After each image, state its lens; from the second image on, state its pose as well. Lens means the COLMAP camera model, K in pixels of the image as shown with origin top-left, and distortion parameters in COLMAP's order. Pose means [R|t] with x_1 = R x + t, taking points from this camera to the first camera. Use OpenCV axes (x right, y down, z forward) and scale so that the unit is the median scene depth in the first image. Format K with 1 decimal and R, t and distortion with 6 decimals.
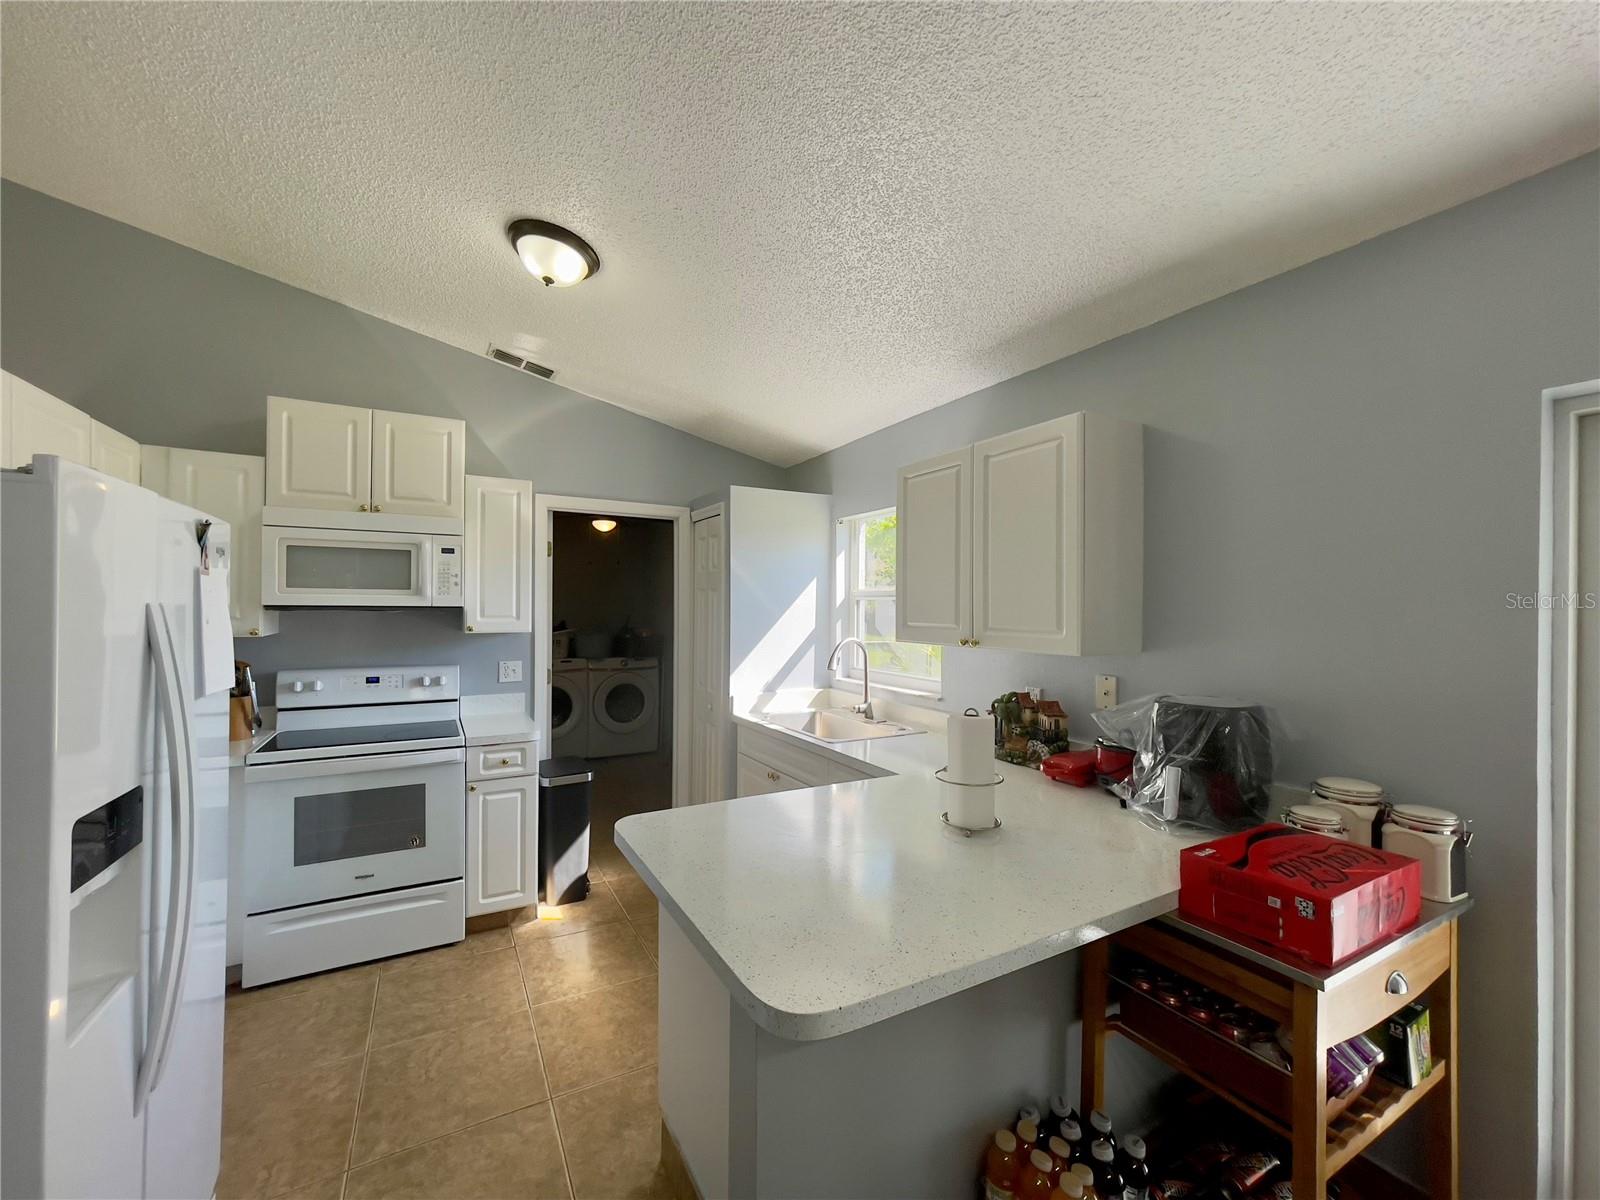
lens RADIAL K [[632.1, 0, 775.5], [0, 632.1, 608.7], [0, 0, 1]] dist [-0.006455, 0.001290]
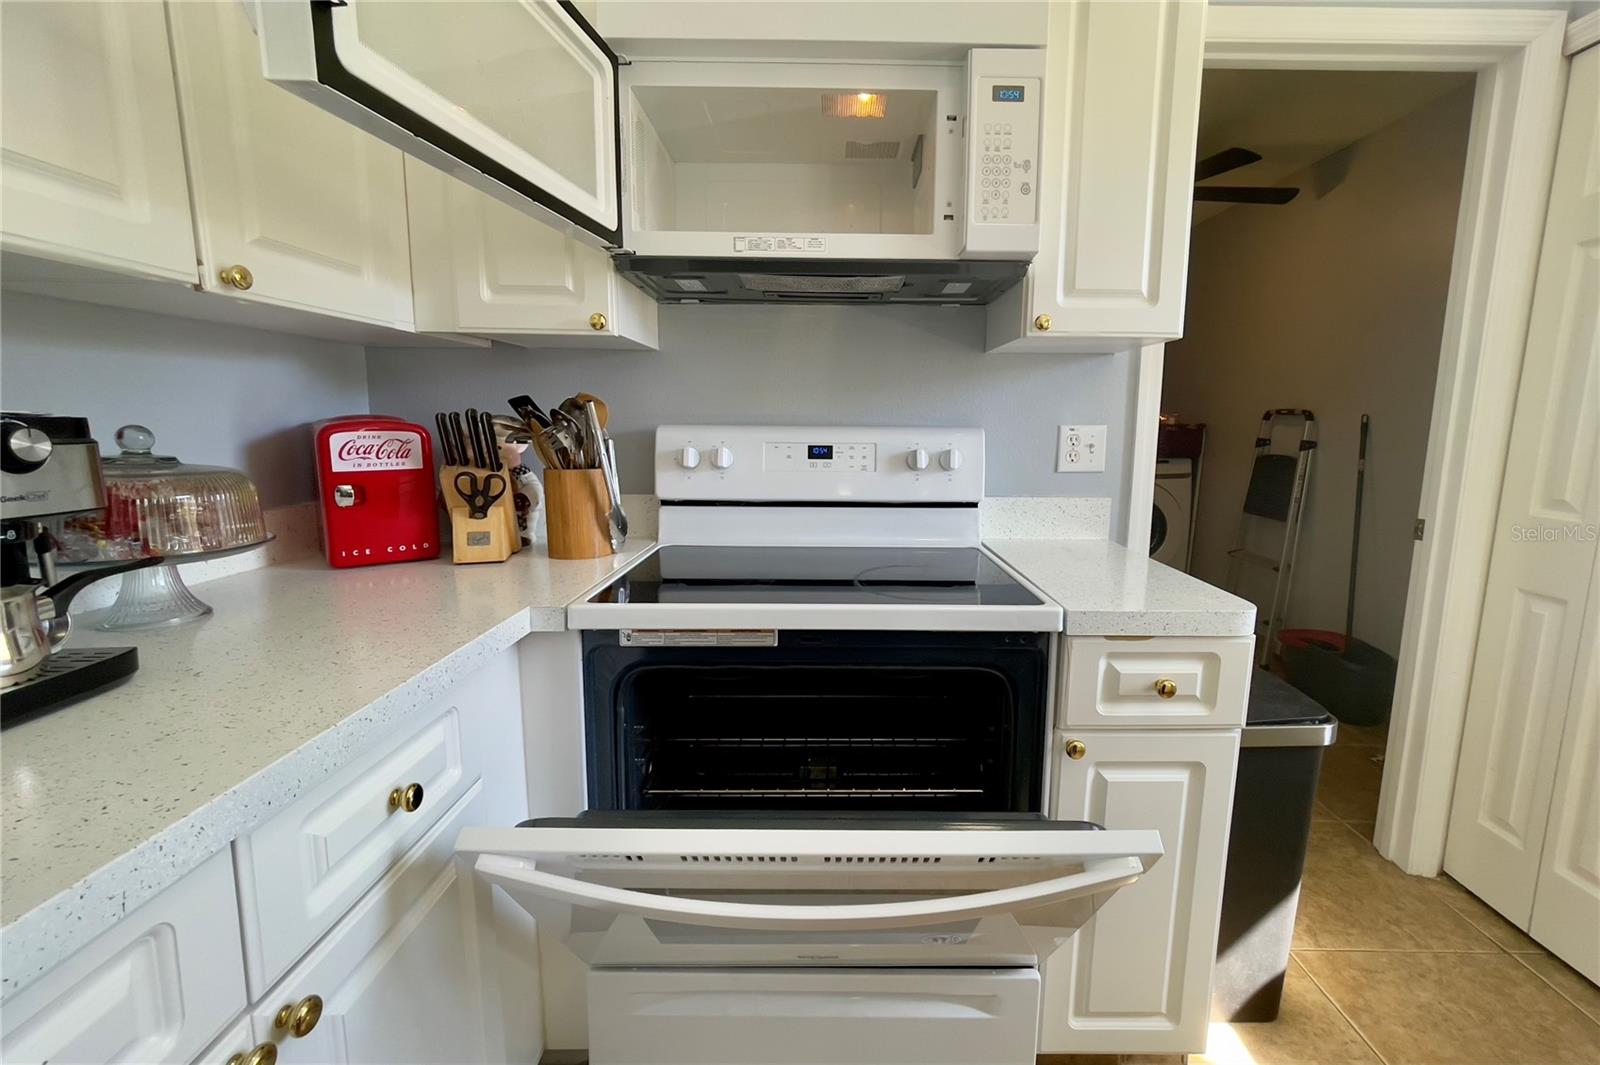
lens RADIAL K [[657.3, 0, 831.6], [0, 657.3, 521.4], [0, 0, 1]] dist [-0.008898, 0.002230]
pose [[0.880683, 0.071597, -0.468264, -0.416152], [-0.003701, 0.989522, 0.144338, 0.097962], [0.473692, -0.125383, 0.871720, 0.596686]]
